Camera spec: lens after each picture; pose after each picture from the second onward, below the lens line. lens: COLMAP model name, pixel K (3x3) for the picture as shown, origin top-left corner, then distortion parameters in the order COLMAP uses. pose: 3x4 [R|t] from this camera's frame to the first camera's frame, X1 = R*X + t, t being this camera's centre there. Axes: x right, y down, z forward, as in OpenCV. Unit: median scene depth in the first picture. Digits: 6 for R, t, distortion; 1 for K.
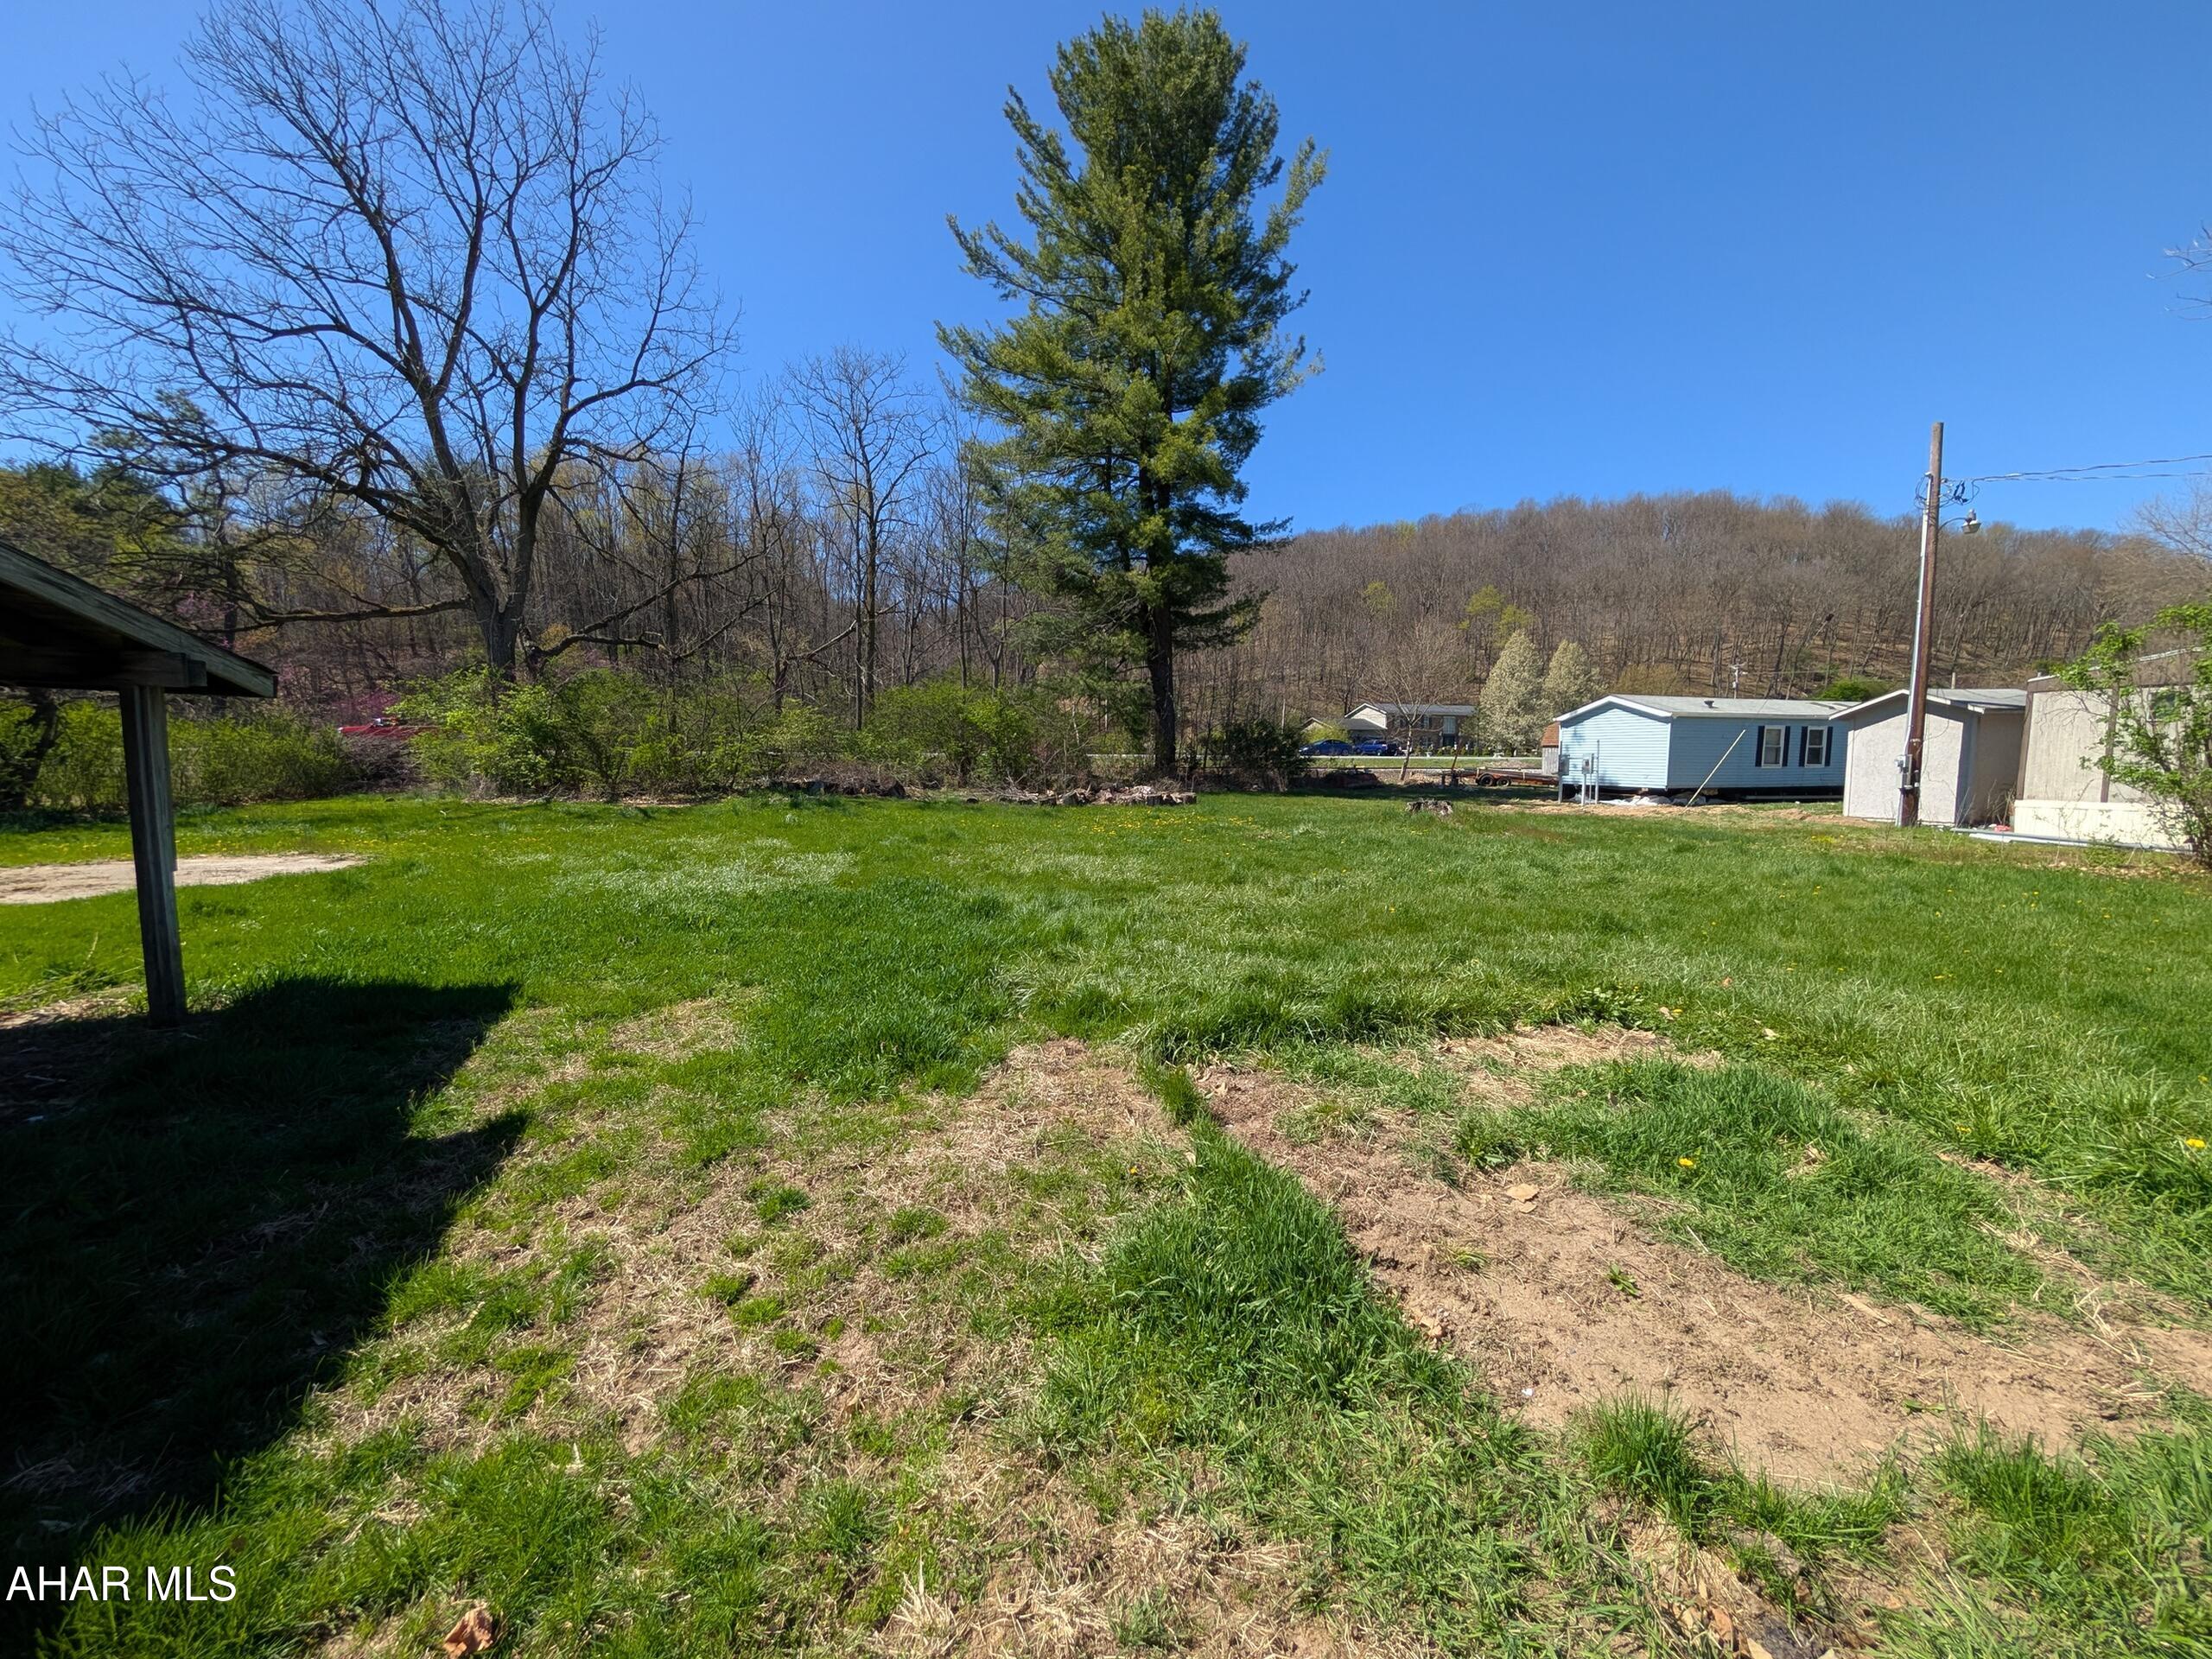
lens RADIAL K [[830.3, 0, 1097.1], [0, 830.3, 829.3], [0, 0, 1]] dist [0.002362, -0.000087]
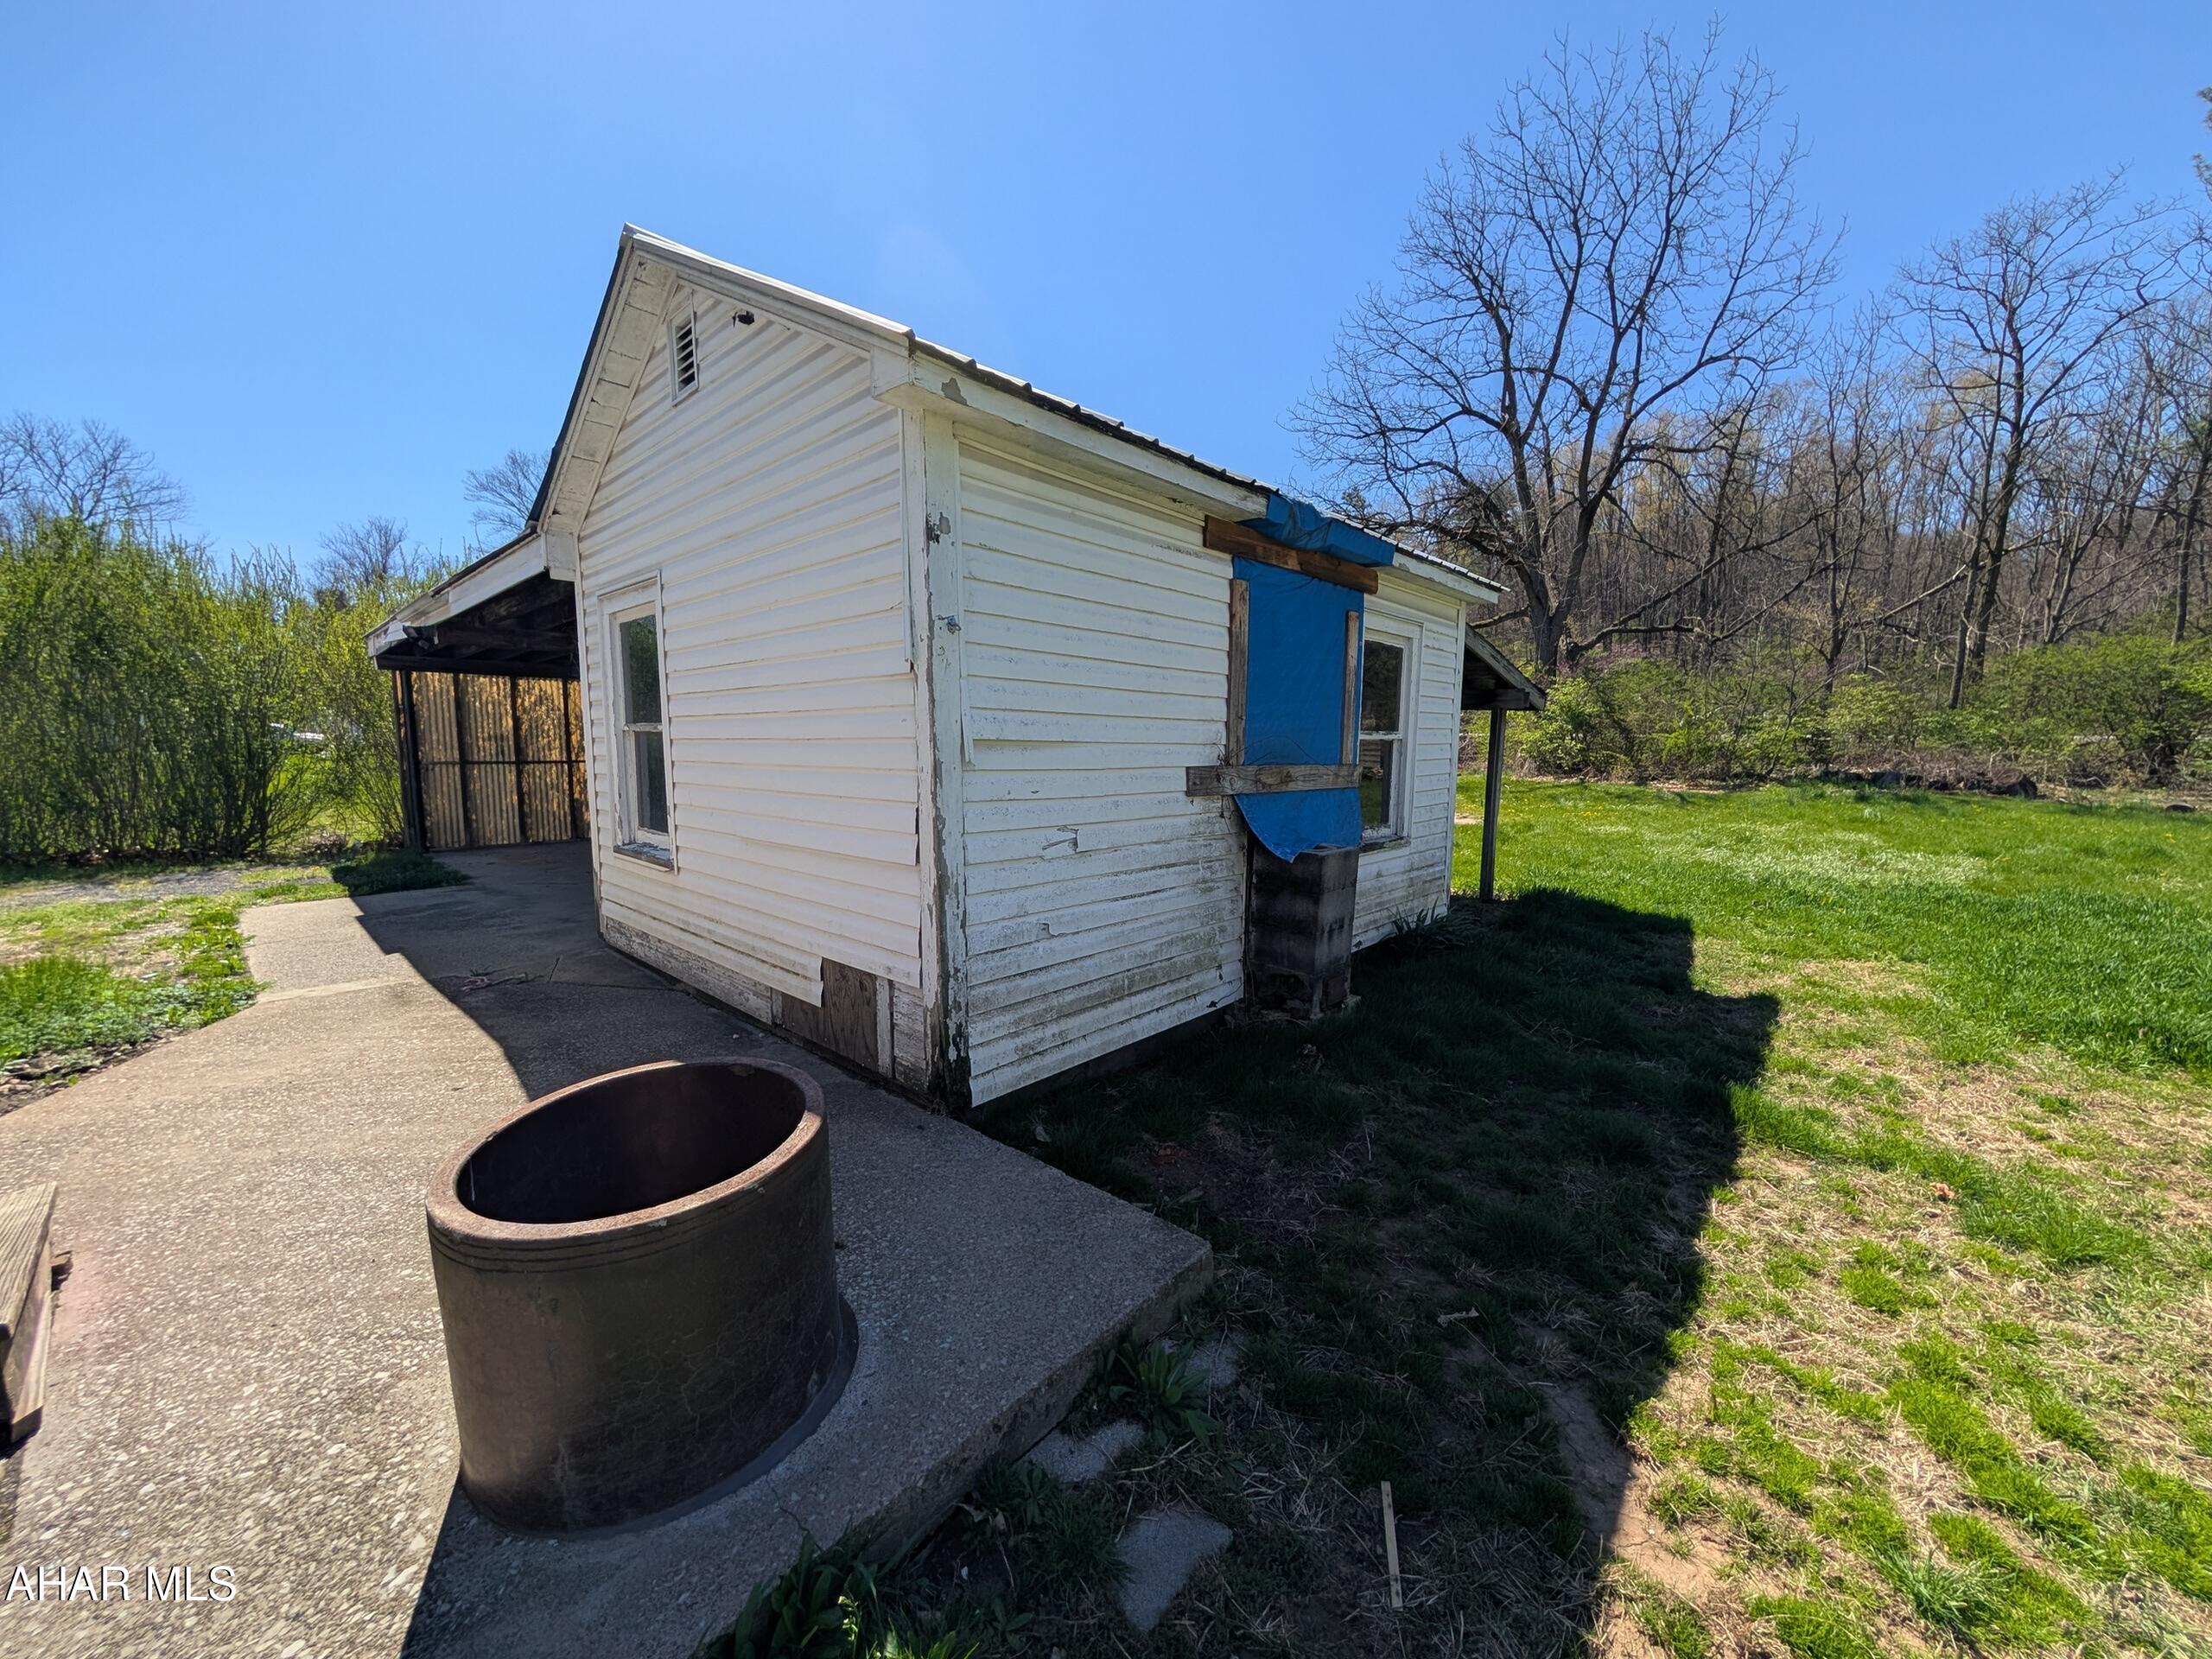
lens RADIAL K [[830.3, 0, 1116.9], [0, 830.3, 835.9], [0, 0, 1]] dist [0.002362, -0.000087]
pose [[0.510060, 0.101728, -0.854102, -0.007368], [-0.076508, 0.994411, 0.072750, 0.005902], [0.856729, 0.028239, 0.514993, -0.117204]]
